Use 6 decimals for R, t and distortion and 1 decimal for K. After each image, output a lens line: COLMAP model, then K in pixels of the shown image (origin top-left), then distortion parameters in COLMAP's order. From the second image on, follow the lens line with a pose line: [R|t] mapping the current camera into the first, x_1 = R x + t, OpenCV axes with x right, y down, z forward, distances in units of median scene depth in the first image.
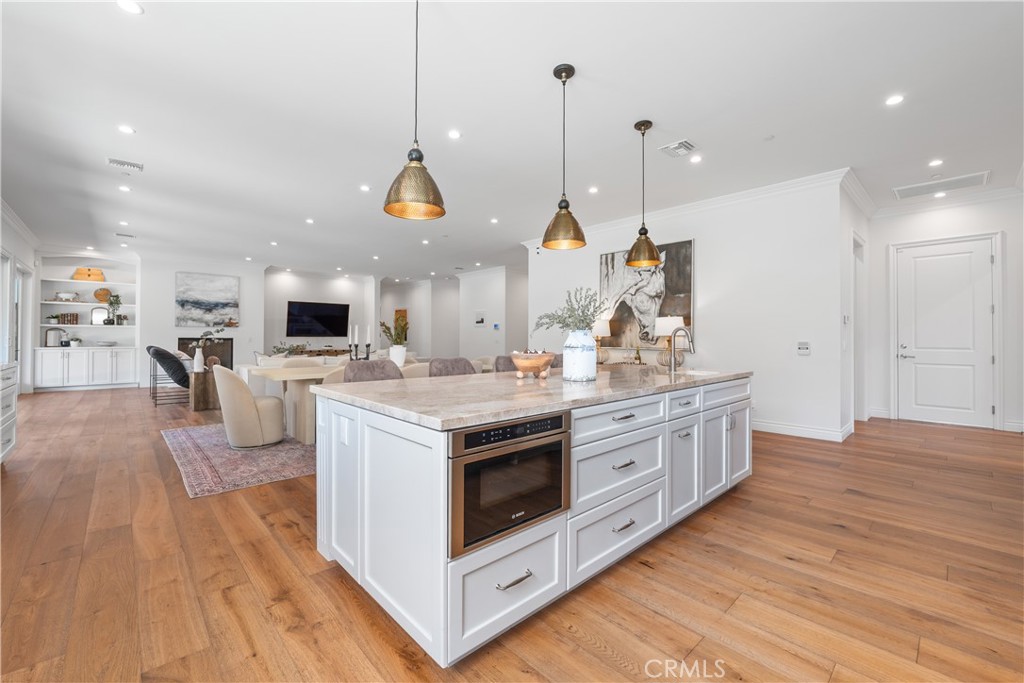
lens RADIAL K [[423.8, 0, 510.3], [0, 423.8, 334.2], [0, 0, 1]] dist [-0.006962, 0.000363]
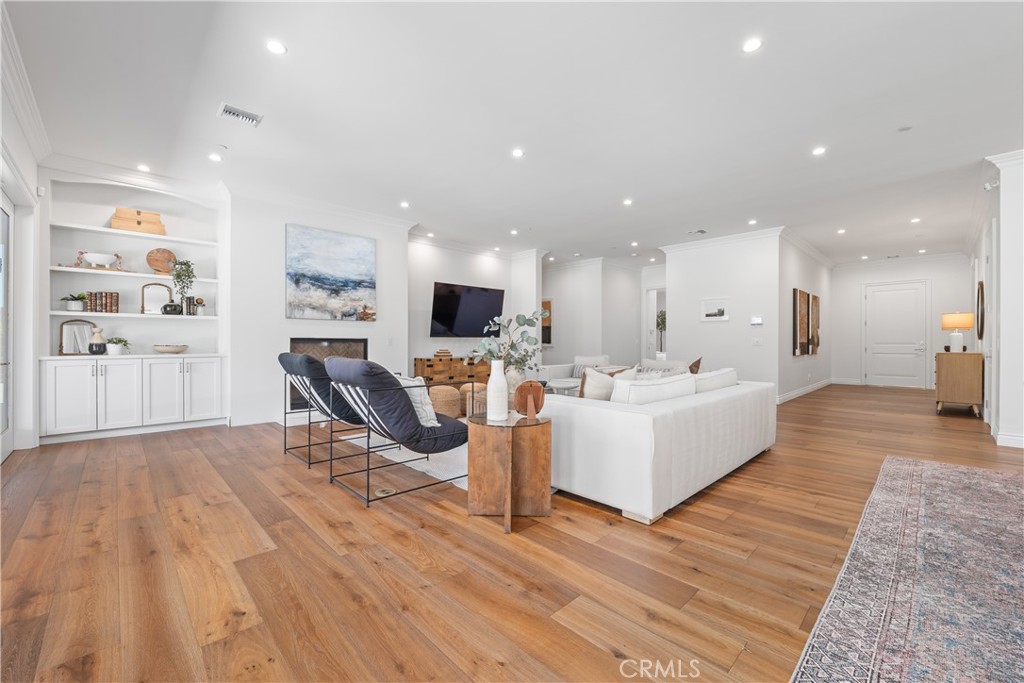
lens RADIAL K [[418.2, 0, 512.0], [0, 418.2, 341.5], [0, 0, 1]] dist [-0.004132, -0.000472]
pose [[0.999808, -0.001422, 0.019558, -0.514609], [0.001250, 0.999961, 0.008761, 0.009067], [-0.019570, -0.008735, 0.999770, 0.438947]]
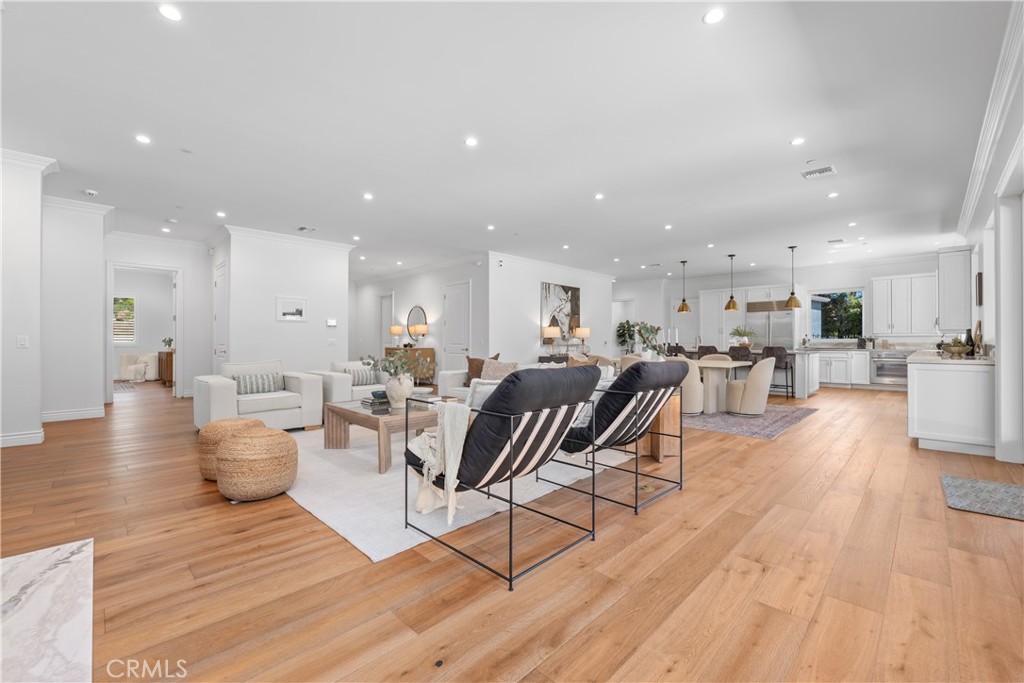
lens RADIAL K [[423.8, 0, 510.3], [0, 423.8, 334.2], [0, 0, 1]] dist [-0.006962, 0.000363]
pose [[-0.042242, 0.013132, 0.999021, -0.938045], [-0.008116, 0.999876, -0.013487, 0.010443], [-0.999074, -0.008678, -0.042130, 0.879119]]
